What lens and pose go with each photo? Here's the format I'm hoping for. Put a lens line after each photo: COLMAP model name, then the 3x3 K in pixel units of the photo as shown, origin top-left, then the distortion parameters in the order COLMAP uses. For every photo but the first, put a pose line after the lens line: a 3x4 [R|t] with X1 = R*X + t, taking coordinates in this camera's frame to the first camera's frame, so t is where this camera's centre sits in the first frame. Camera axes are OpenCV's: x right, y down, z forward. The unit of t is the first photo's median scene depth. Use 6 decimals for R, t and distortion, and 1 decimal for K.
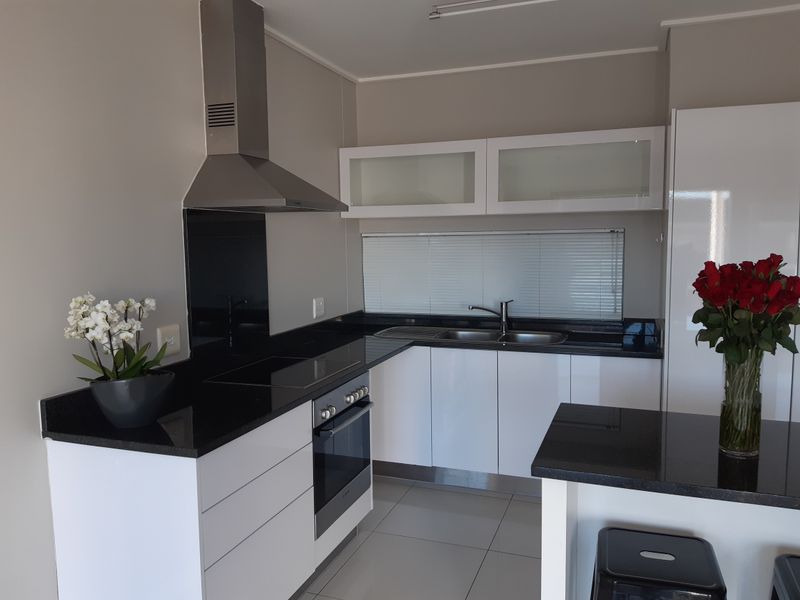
lens RADIAL K [[613.9, 0, 400.0], [0, 613.9, 300.0], [0, 0, 1]] dist [0.091860, -0.170130]
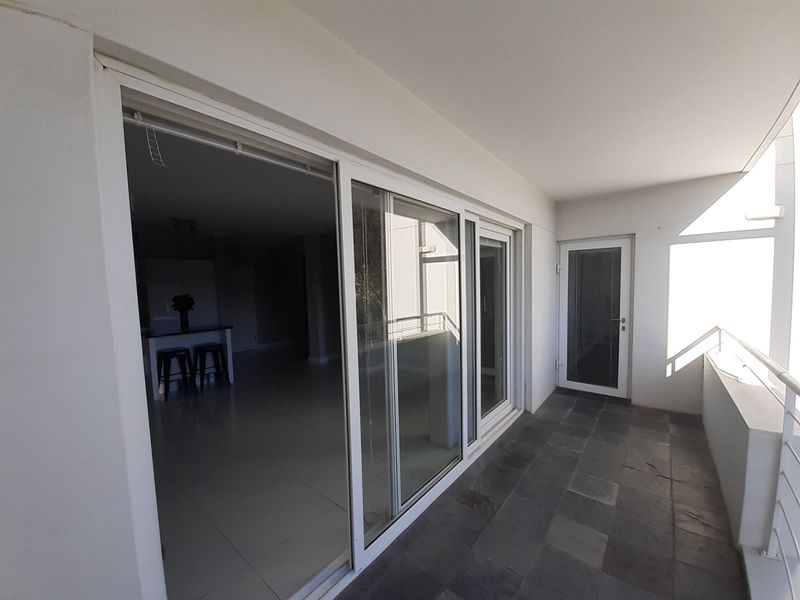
lens RADIAL K [[318.7, 0, 401.1], [0, 318.7, 304.8], [0, 0, 1]] dist [0.000335, 0.000012]
pose [[0.329719, -0.059001, 0.942234, -0.841368], [0.119312, 0.992647, 0.020407, 0.113382], [-0.936509, 0.105691, 0.334334, -1.004448]]
